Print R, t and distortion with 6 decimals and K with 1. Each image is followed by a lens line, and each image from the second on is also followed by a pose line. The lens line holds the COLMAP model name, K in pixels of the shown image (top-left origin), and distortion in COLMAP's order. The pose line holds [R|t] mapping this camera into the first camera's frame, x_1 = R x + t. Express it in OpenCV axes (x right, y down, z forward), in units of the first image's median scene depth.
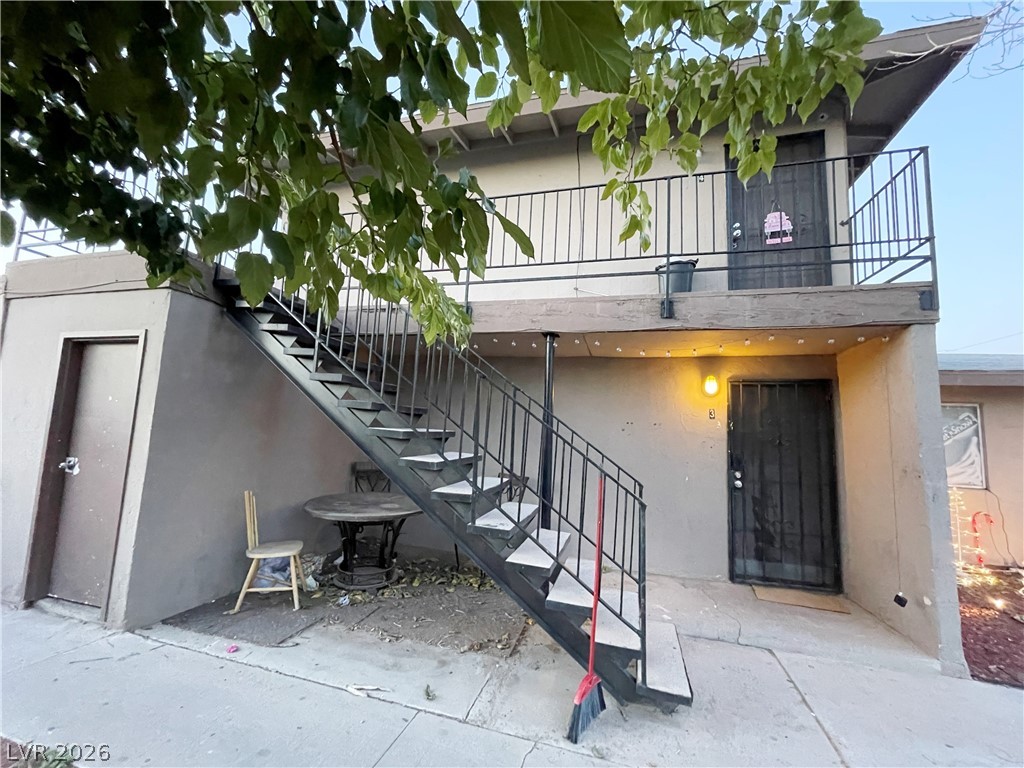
lens RADIAL K [[420.4, 0, 511.1], [0, 420.4, 387.5], [0, 0, 1]] dist [0.000859, 0.000555]
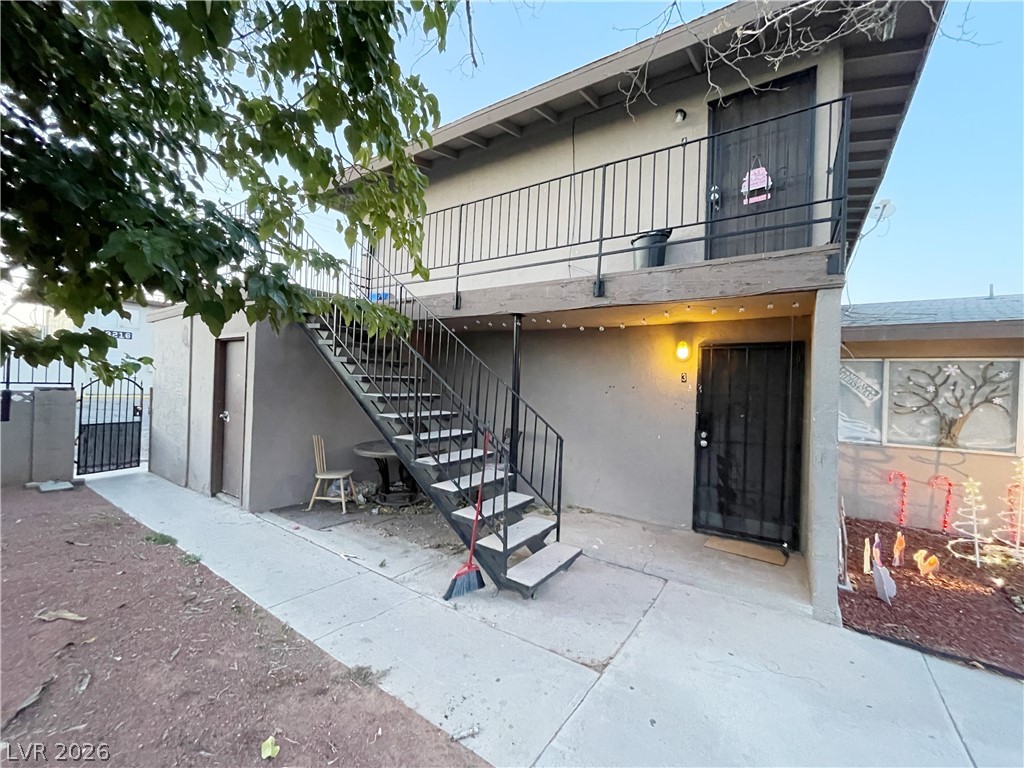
lens RADIAL K [[411.1, 0, 507.3], [0, 411.1, 387.0], [0, 0, 1]] dist [0.000788, 0.000310]
pose [[0.947797, -0.007129, -0.318795, 0.459074], [0.037702, 0.995243, 0.089832, -0.028732], [0.316639, -0.097162, 0.943557, -0.144449]]
